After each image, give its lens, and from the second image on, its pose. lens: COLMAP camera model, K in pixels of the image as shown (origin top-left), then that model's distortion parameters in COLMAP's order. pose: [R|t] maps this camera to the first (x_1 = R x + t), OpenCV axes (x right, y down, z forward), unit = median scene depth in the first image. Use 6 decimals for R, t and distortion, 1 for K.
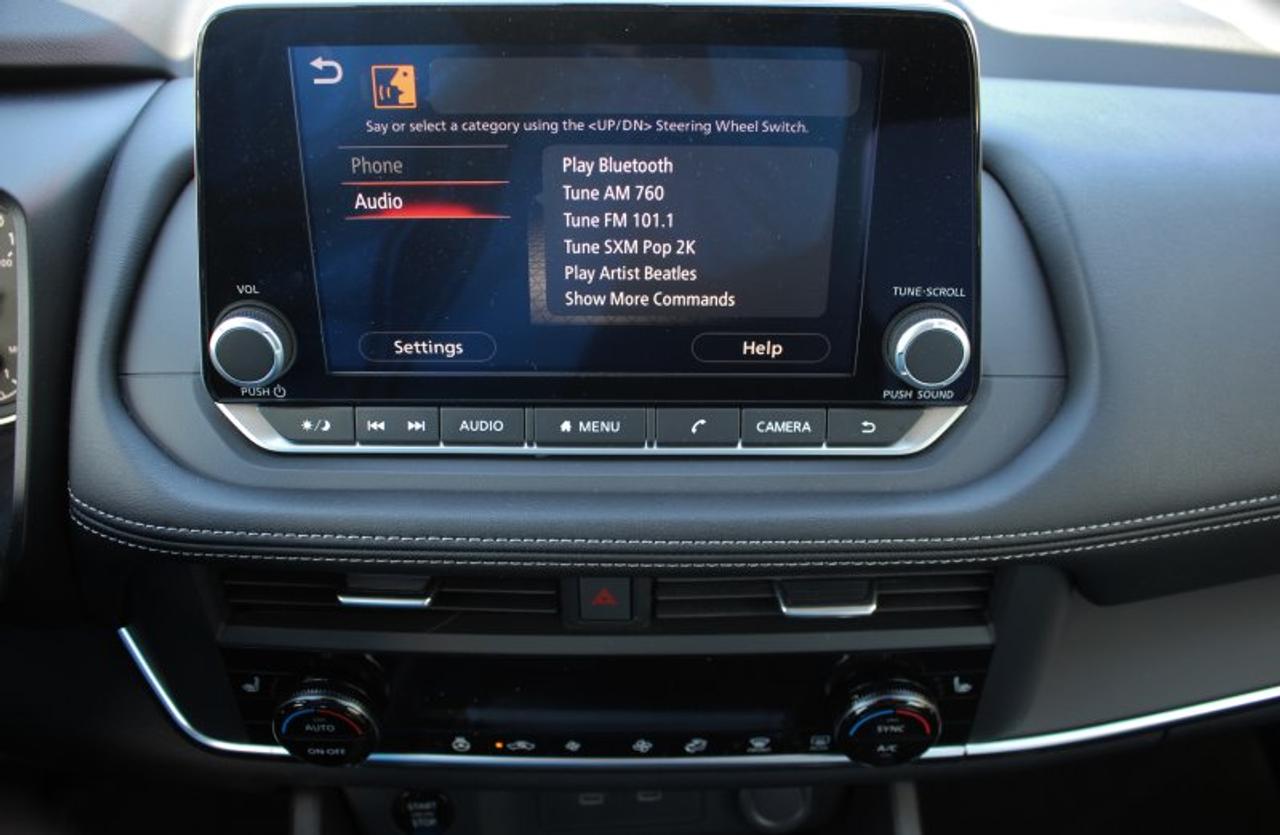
lens RADIAL K [[1075.4, 0, 634.7], [0, 1075.4, 422.9], [0, 0, 1]] dist [-0.126267, 0.070856]
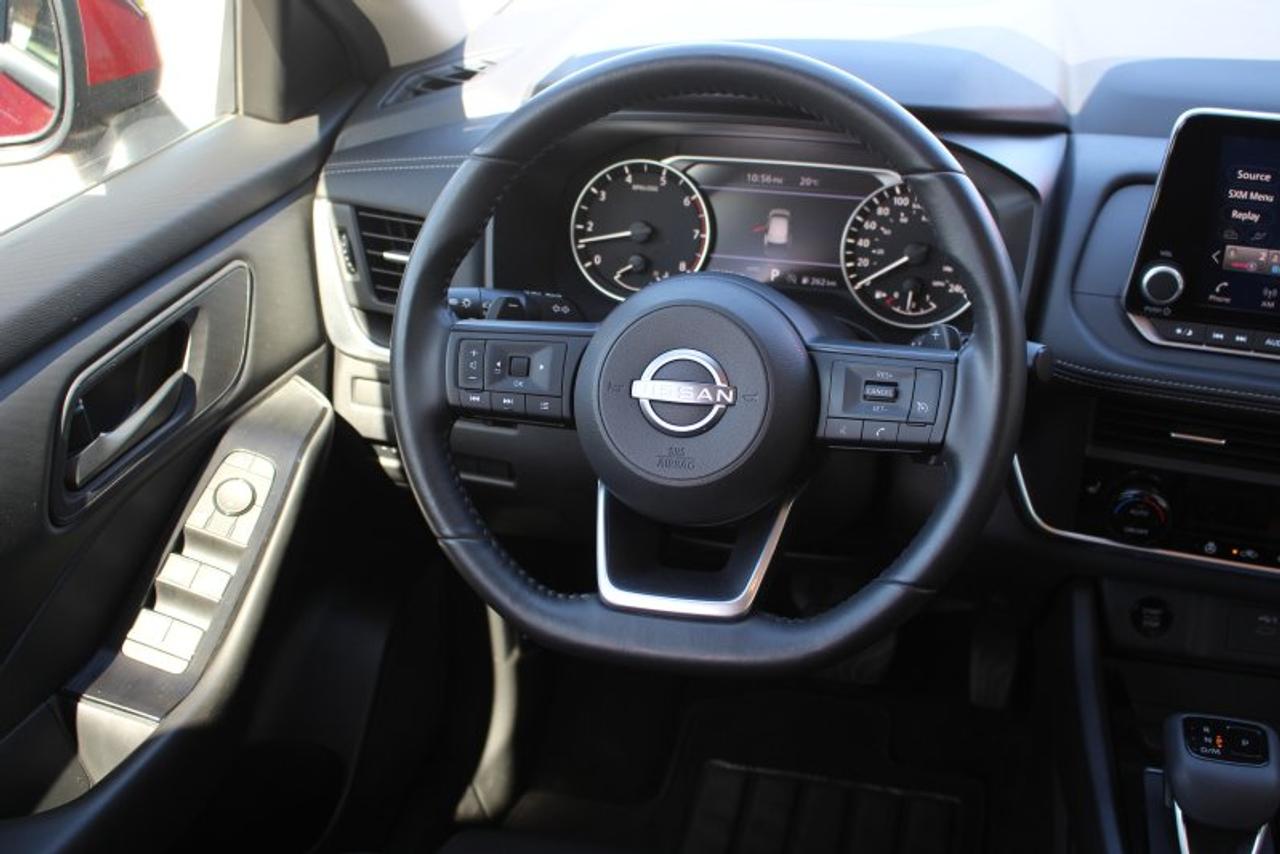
lens RADIAL K [[1517.0, 0, 626.4], [0, 1517.0, 425.4], [0, 0, 1]] dist [-0.090135, 0.000000]
pose [[0.947303, 0.138591, -0.288807, -0.438721], [-0.169283, 0.981978, -0.084032, 0.539207], [0.271956, 0.128494, 0.953693, -1.705962]]
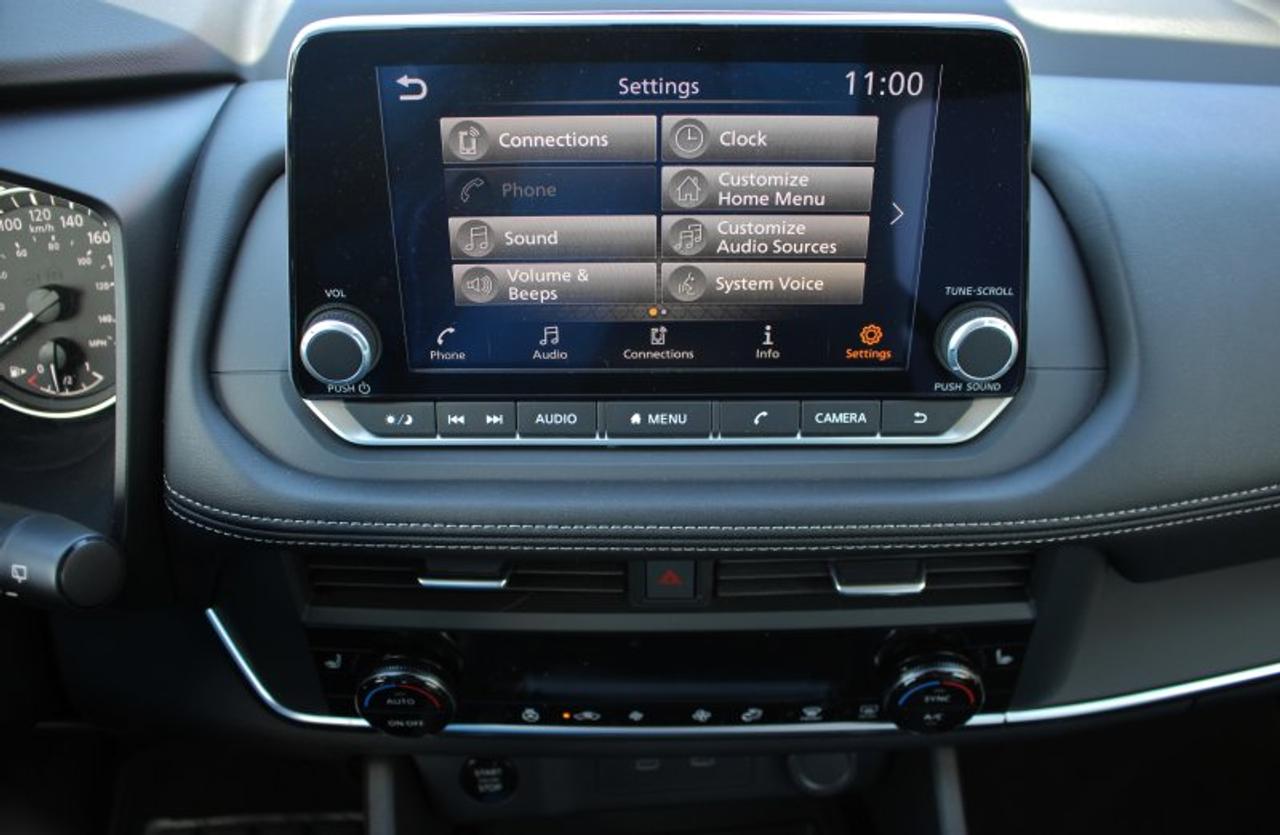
lens RADIAL K [[1075.4, 0, 635.2], [0, 1075.4, 425.7], [0, 0, 1]] dist [-0.126267, 0.070856]
pose [[0.999892, -0.006912, -0.012932, -0.050158], [0.007389, 0.999281, 0.037197, -0.029323], [0.012666, -0.037289, 0.999224, -0.060789]]
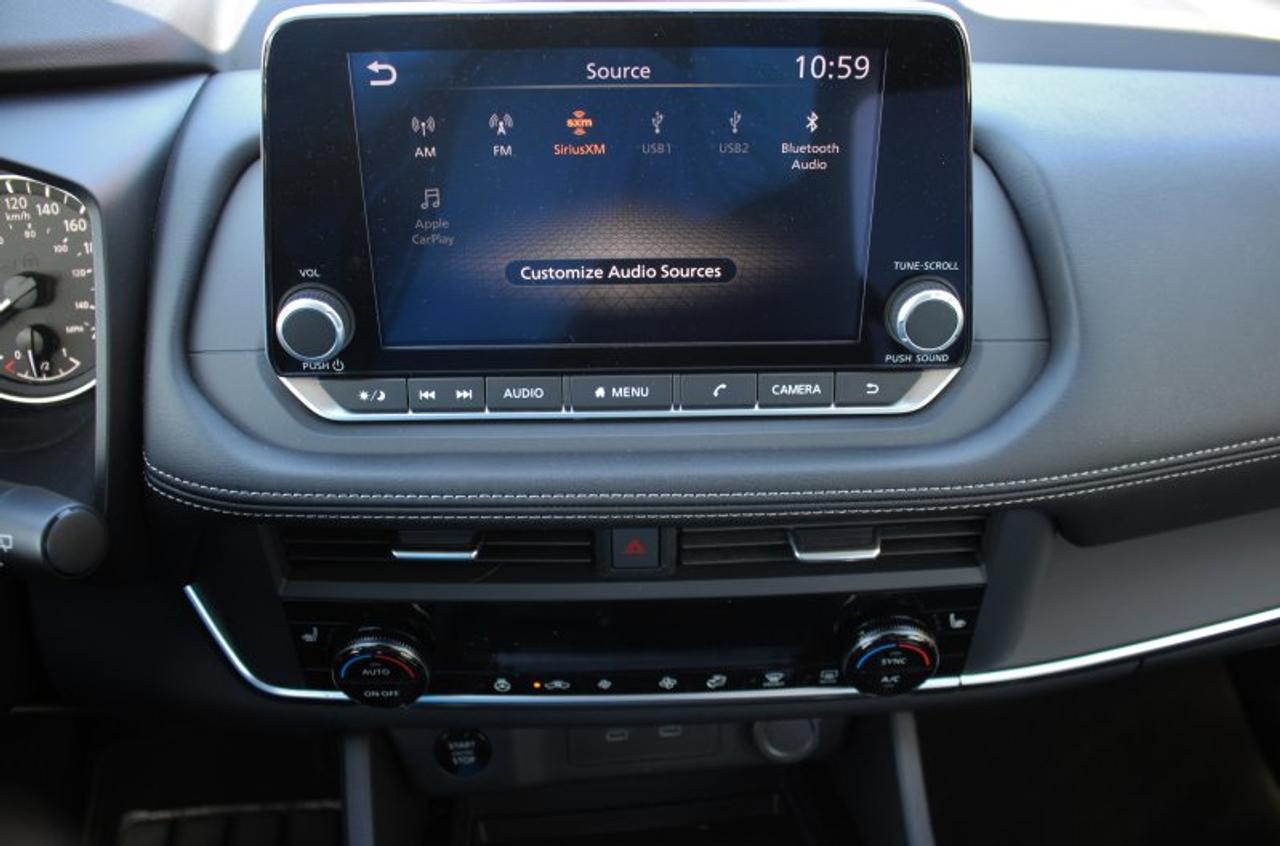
lens RADIAL K [[1070.0, 0, 635.7], [0, 1070.0, 425.5], [0, 0, 1]] dist [-0.125056, 0.073969]
pose [[0.999726, -0.017559, 0.015500, -0.044516], [0.016993, 0.999210, 0.035920, -0.001486], [-0.016118, -0.035647, 0.999234, -0.100107]]
